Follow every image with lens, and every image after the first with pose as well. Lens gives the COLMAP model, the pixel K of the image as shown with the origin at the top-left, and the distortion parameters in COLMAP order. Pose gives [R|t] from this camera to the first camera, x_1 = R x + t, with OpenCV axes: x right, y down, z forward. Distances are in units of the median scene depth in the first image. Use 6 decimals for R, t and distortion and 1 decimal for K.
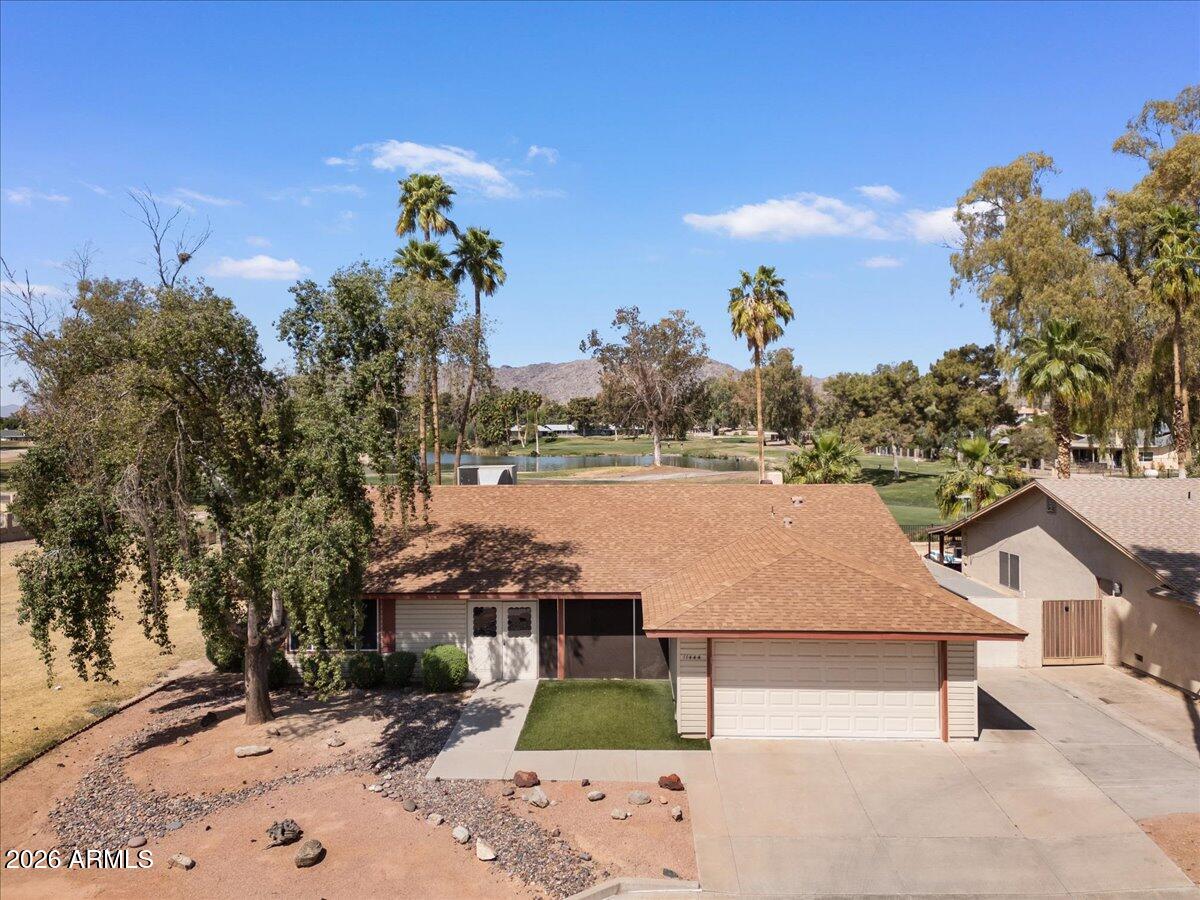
lens RADIAL K [[945.2, 0, 600.5], [0, 945.2, 449.5], [0, 0, 1]] dist [0.067908, -0.037892]
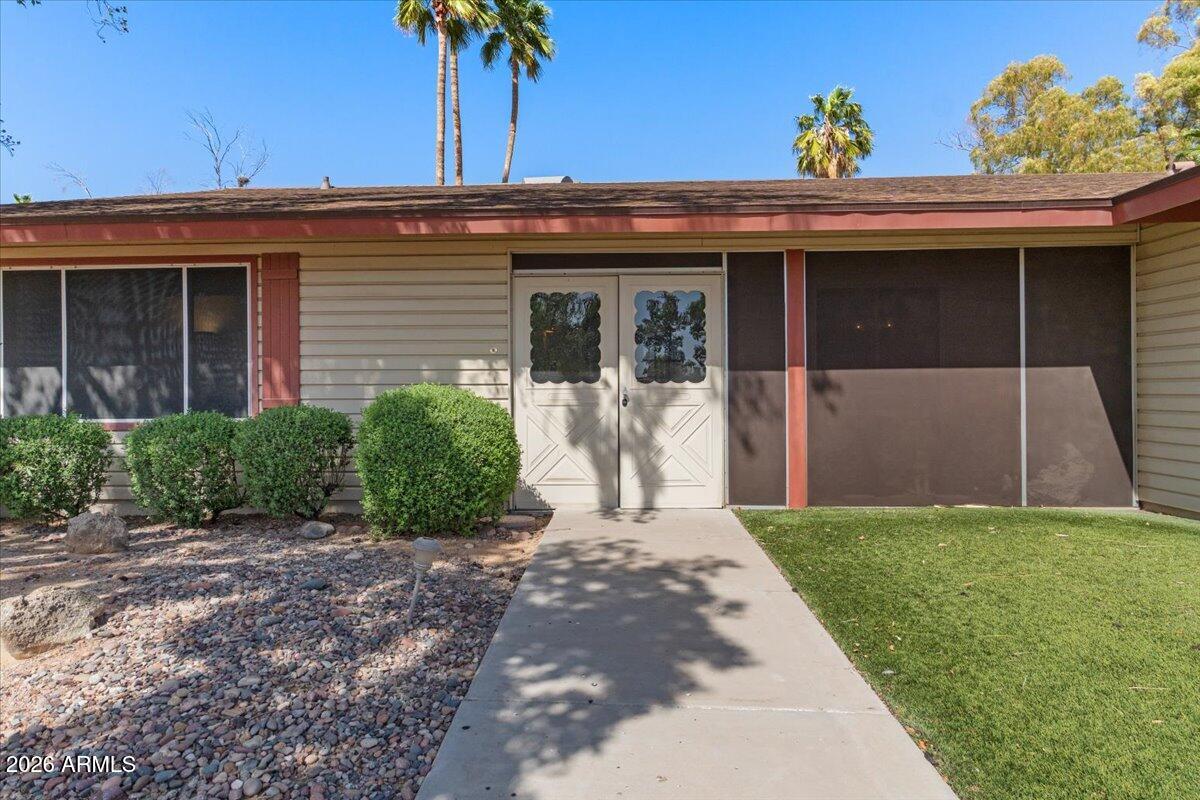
lens RADIAL K [[689.6, 0, 594.7], [0, 689.6, 393.6], [0, 0, 1]] dist [0.004568, 0.001593]
pose [[0.999998, 0.001866, 0.000765, -0.106433], [-0.001849, 0.999777, -0.021015, 0.199175], [-0.000804, 0.021013, 0.999779, 0.722649]]
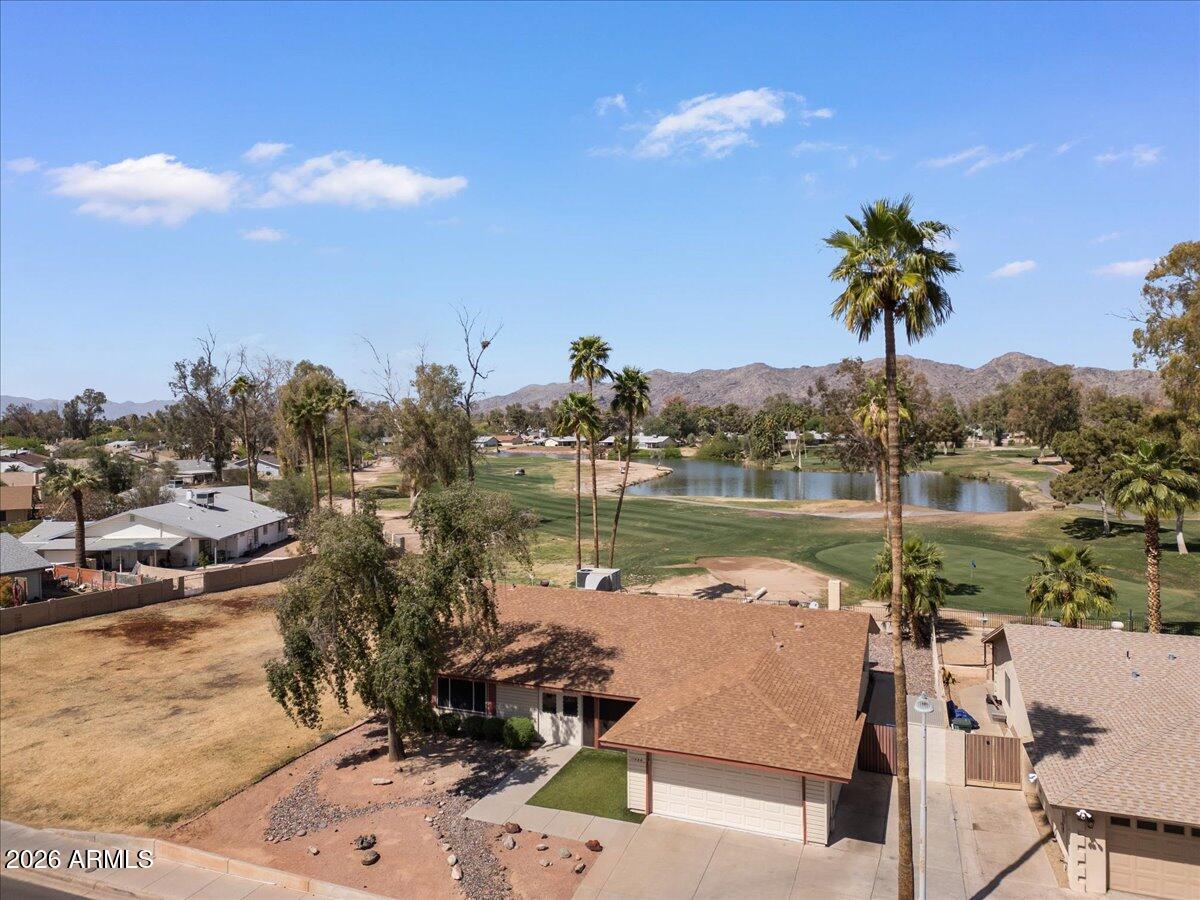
lens RADIAL K [[853.4, 0, 582.0], [0, 853.4, 432.8], [0, 0, 1]] dist [0.056196, -0.031677]
pose [[0.936550, 0.003315, -0.350519, 0.384174], [-0.006983, 0.999933, -0.009201, -0.223970], [0.350465, 0.011065, 0.936510, -0.249897]]
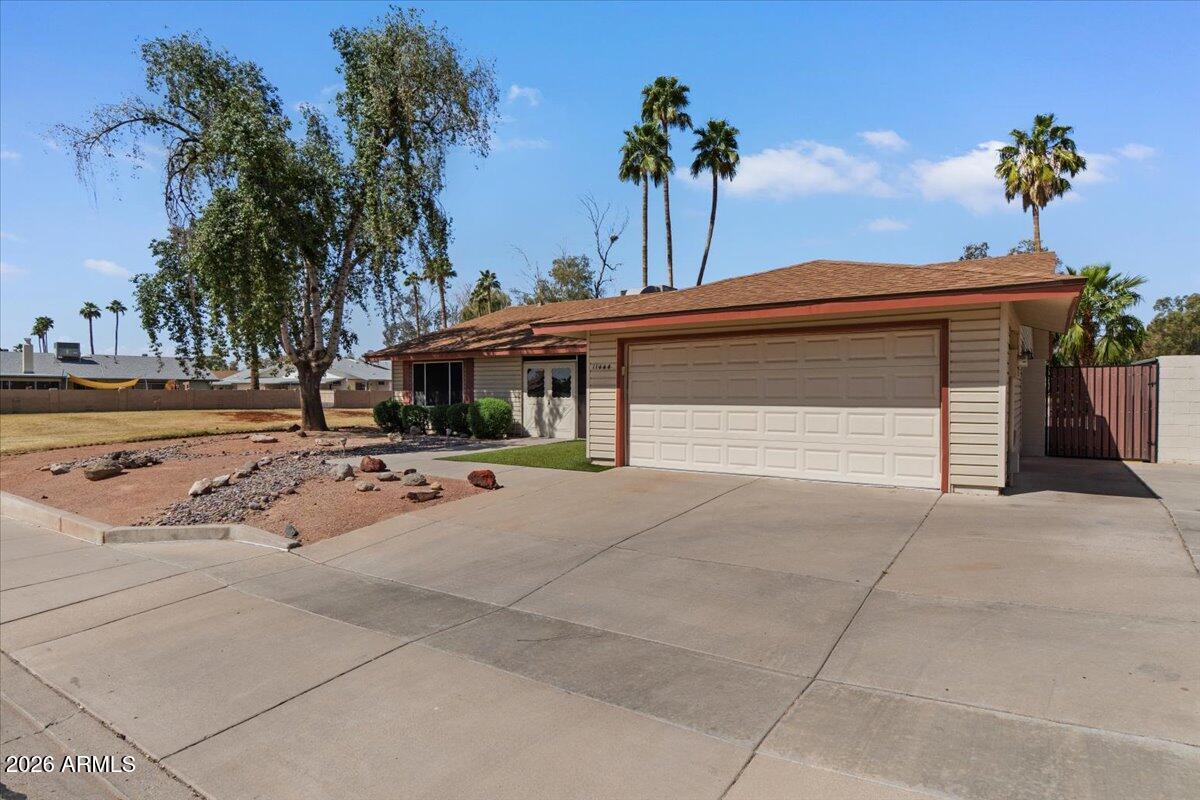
lens RADIAL K [[646.6, 0, 579.3], [0, 646.6, 402.1], [0, 0, 1]] dist [0.020685, -0.001864]
pose [[0.833602, 0.017877, -0.552077, 0.304154], [-0.020227, 0.999794, 0.001833, 0.194191], [0.551996, 0.009639, 0.833791, 0.405208]]
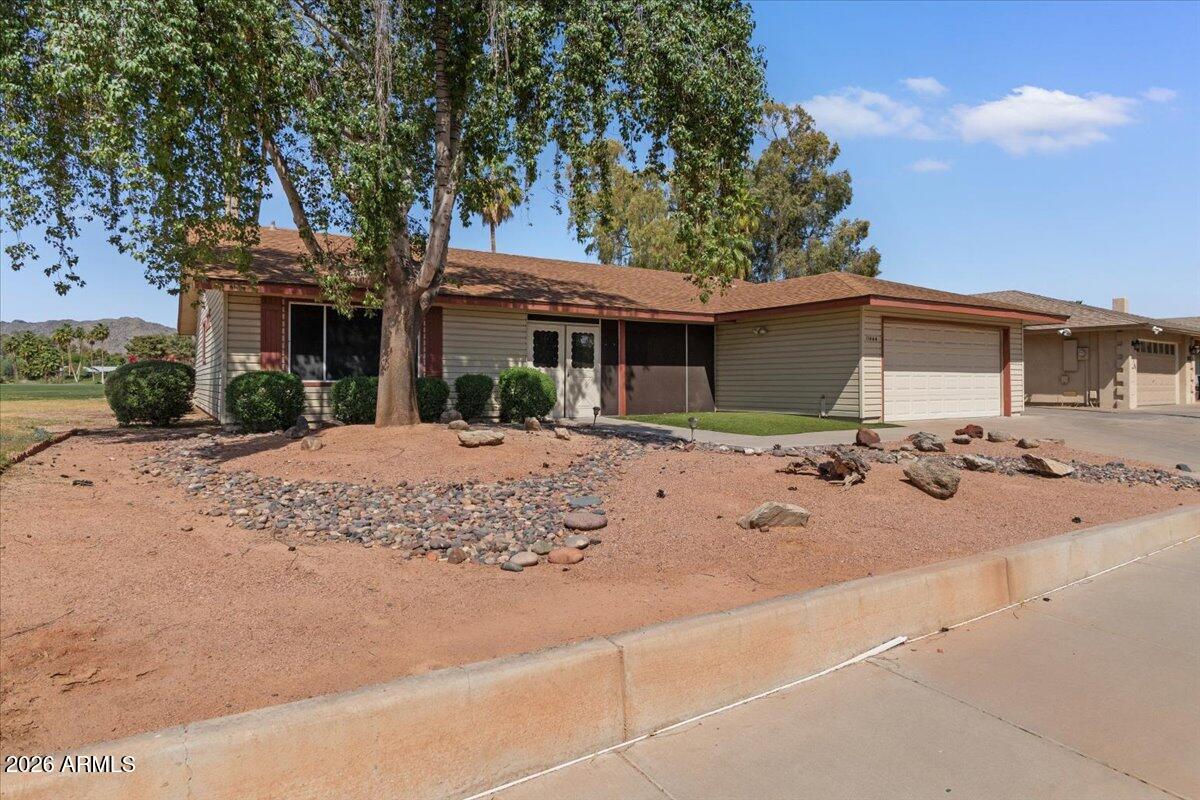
lens RADIAL K [[689.6, 0, 612.2], [0, 689.6, 389.8], [0, 0, 1]] dist [0.004568, 0.001593]
pose [[0.817922, 0.007181, 0.575284, -0.399760], [0.004732, 0.999804, -0.019209, 0.220461], [-0.575309, 0.018434, 0.817728, 0.455335]]
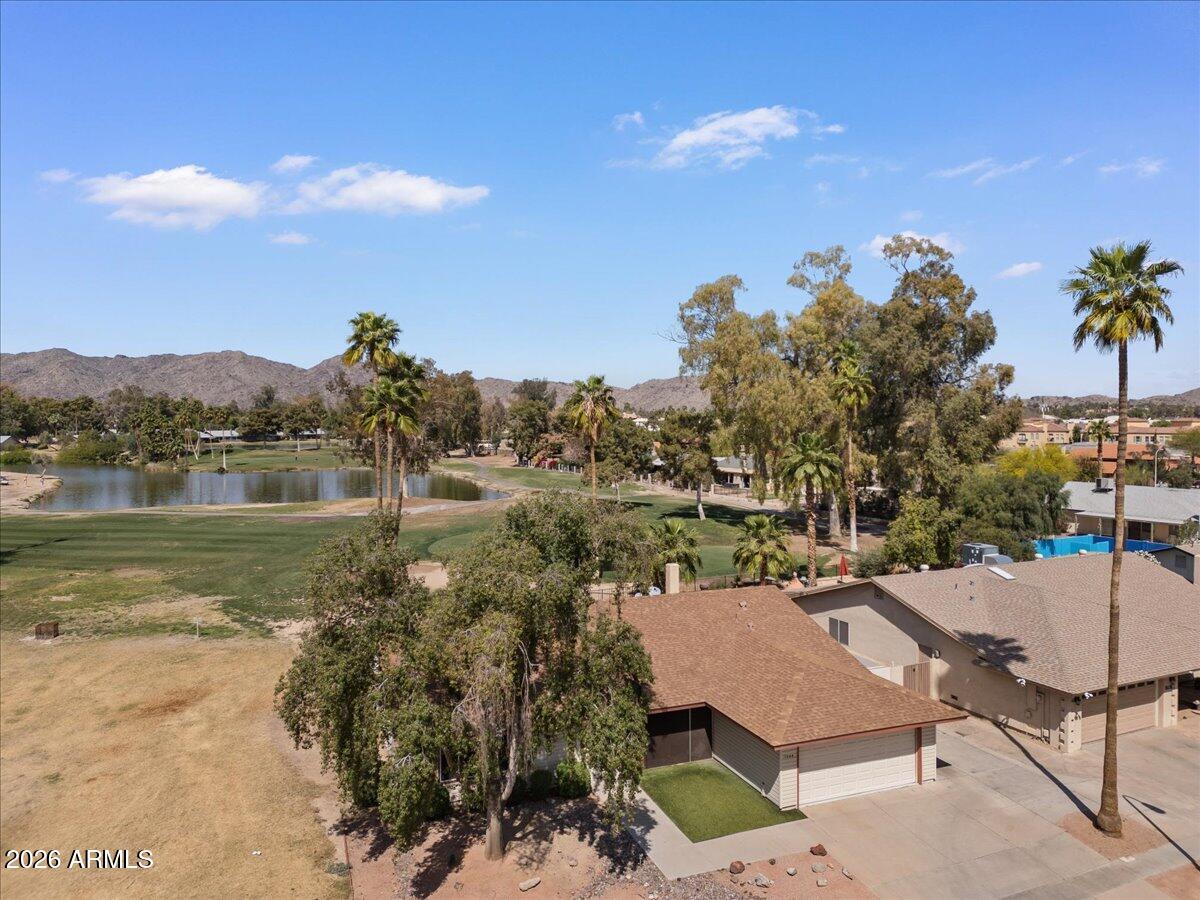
lens RADIAL K [[853.4, 0, 617.4], [0, 853.4, 448.2], [0, 0, 1]] dist [0.056196, -0.031677]
pose [[0.910979, -0.008885, 0.412357, -0.548280], [0.005033, 0.999933, 0.010425, -0.219668], [-0.412422, -0.007421, 0.910963, -0.094398]]
